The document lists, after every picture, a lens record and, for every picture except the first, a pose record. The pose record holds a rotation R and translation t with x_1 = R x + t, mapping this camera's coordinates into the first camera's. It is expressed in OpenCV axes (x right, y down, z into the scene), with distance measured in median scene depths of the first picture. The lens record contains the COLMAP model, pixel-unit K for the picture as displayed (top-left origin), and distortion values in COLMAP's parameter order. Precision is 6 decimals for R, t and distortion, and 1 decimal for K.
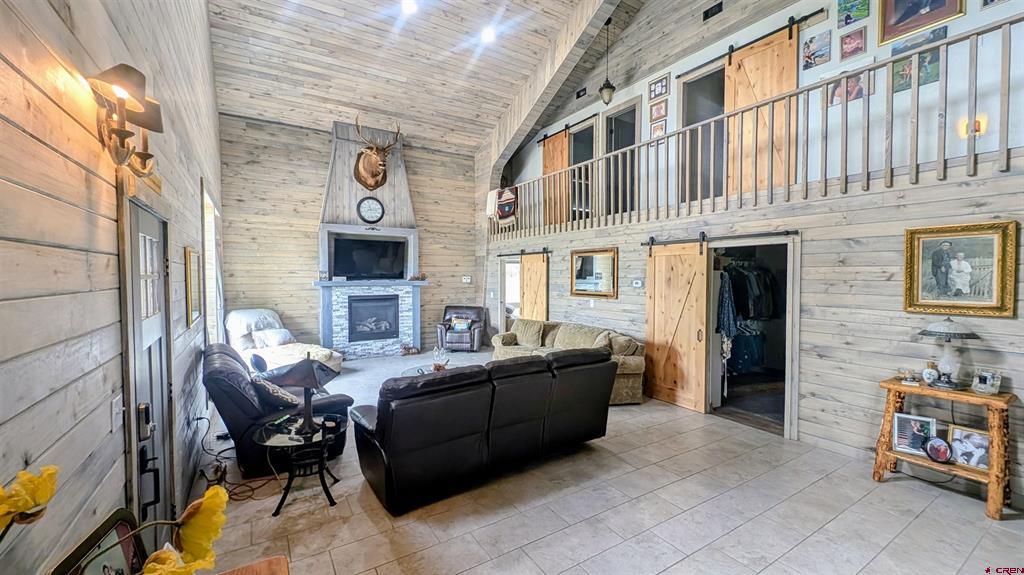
lens RADIAL K [[410.8, 0, 514.0], [0, 410.8, 290.8], [0, 0, 1]] dist [0.002603, -0.000128]
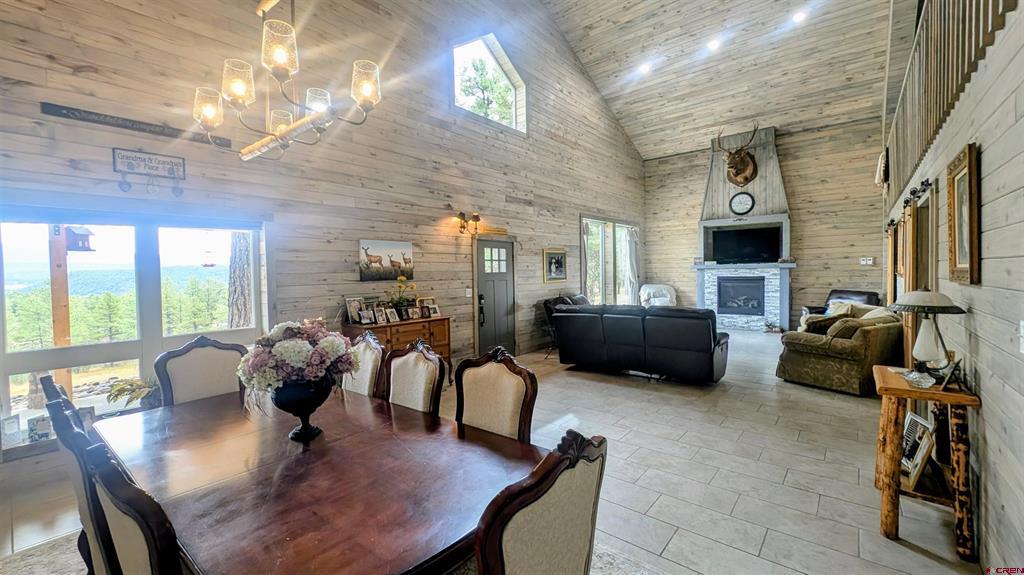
lens RADIAL K [[408.6, 0, 511.6], [0, 408.6, 285.4], [0, 0, 1]] dist [-0.009346, -0.000424]
pose [[0.304713, 0.024427, -0.952131, 0.597146], [-0.020301, 0.999611, 0.019148, 0.028848], [0.952228, 0.013495, 0.305090, 0.031315]]
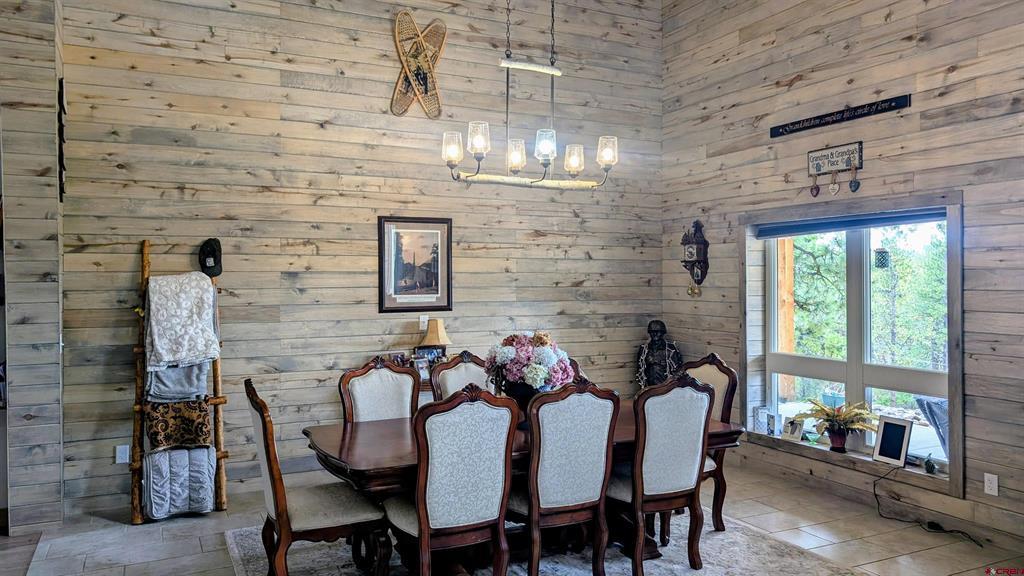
lens RADIAL K [[739.5, 0, 511.5], [0, 739.5, 283.5], [0, 0, 1]] dist [0.044185, -0.066047]
pose [[-0.994639, 0.002725, 0.103370, 0.285881], [0.007510, 0.998916, 0.045932, -0.004526], [-0.103133, 0.046462, -0.993582, 0.514857]]
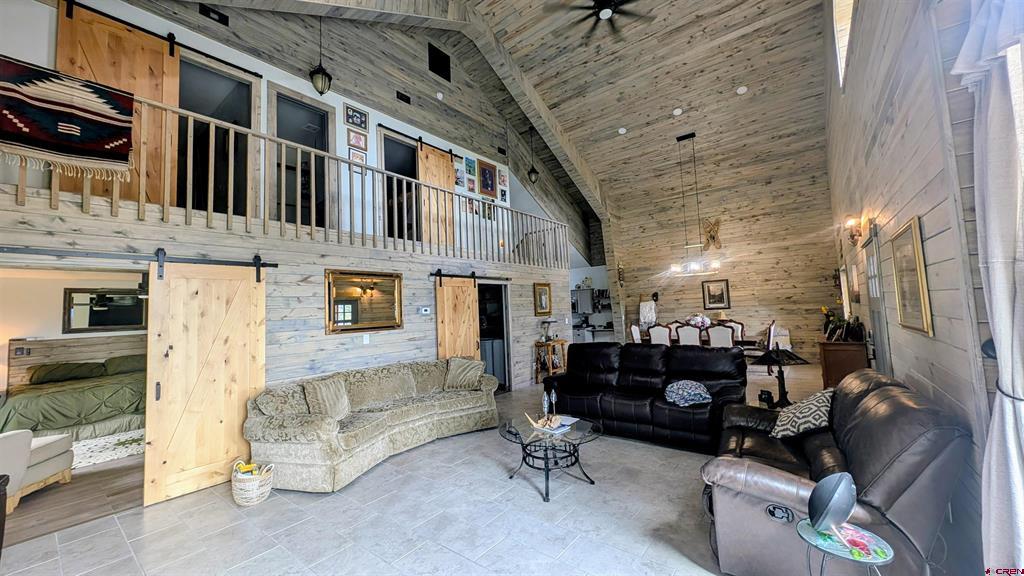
lens RADIAL K [[385.3, 0, 514.4], [0, 385.3, 289.9], [0, 0, 1]] dist [0.005304, -0.006987]
pose [[-0.342444, 0.069814, 0.936941, -0.527002], [0.084084, 0.995511, -0.043446, -0.006741], [-0.935768, 0.063904, -0.346777, 0.844781]]
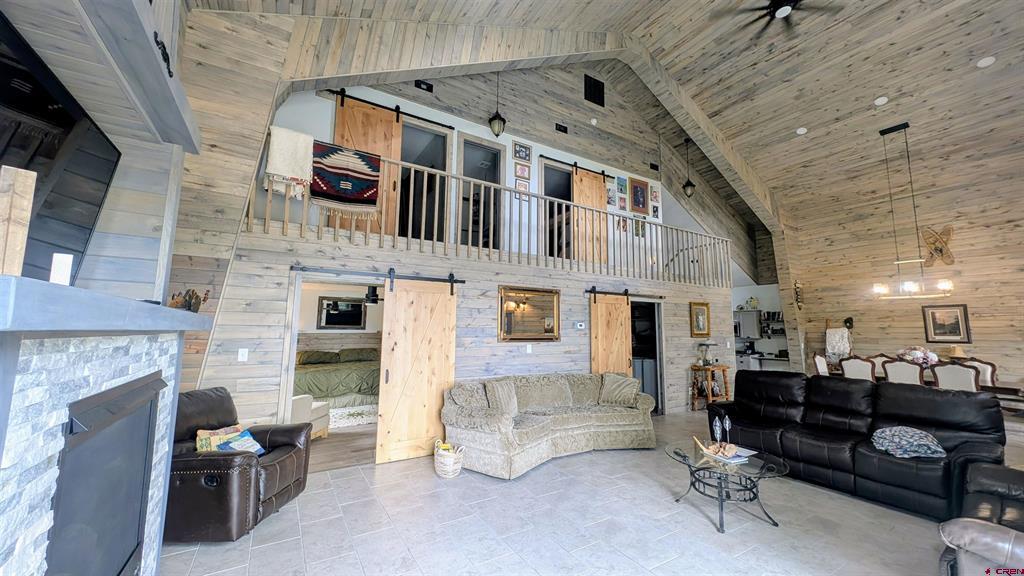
lens RADIAL K [[386.4, 0, 506.2], [0, 386.4, 287.8], [0, 0, 1]] dist [-0.000104, -0.003868]
pose [[0.012213, 0.111778, 0.993658, -0.556616], [0.030947, 0.993214, -0.112108, -0.006669], [-0.999446, 0.032120, 0.008671, 0.890796]]
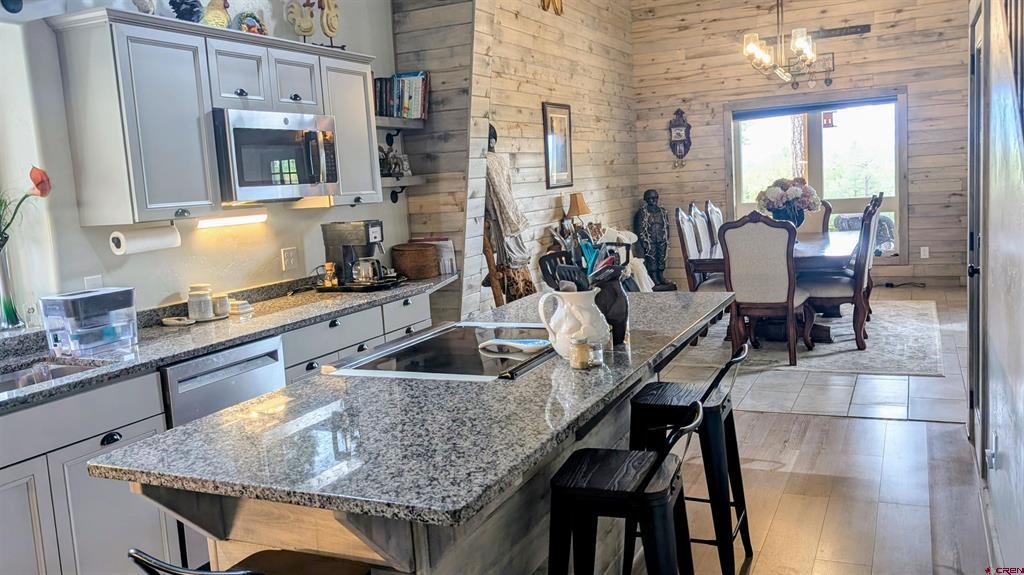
lens RADIAL K [[807.7, 0, 512.0], [0, 807.7, 287.5], [0, 0, 1]] dist [-0.001712, -0.002660]
pose [[-0.837521, 0.130354, -0.530628, 1.045737], [0.046515, 0.984610, 0.168461, 0.011988], [0.544421, 0.116407, -0.830696, 0.536018]]
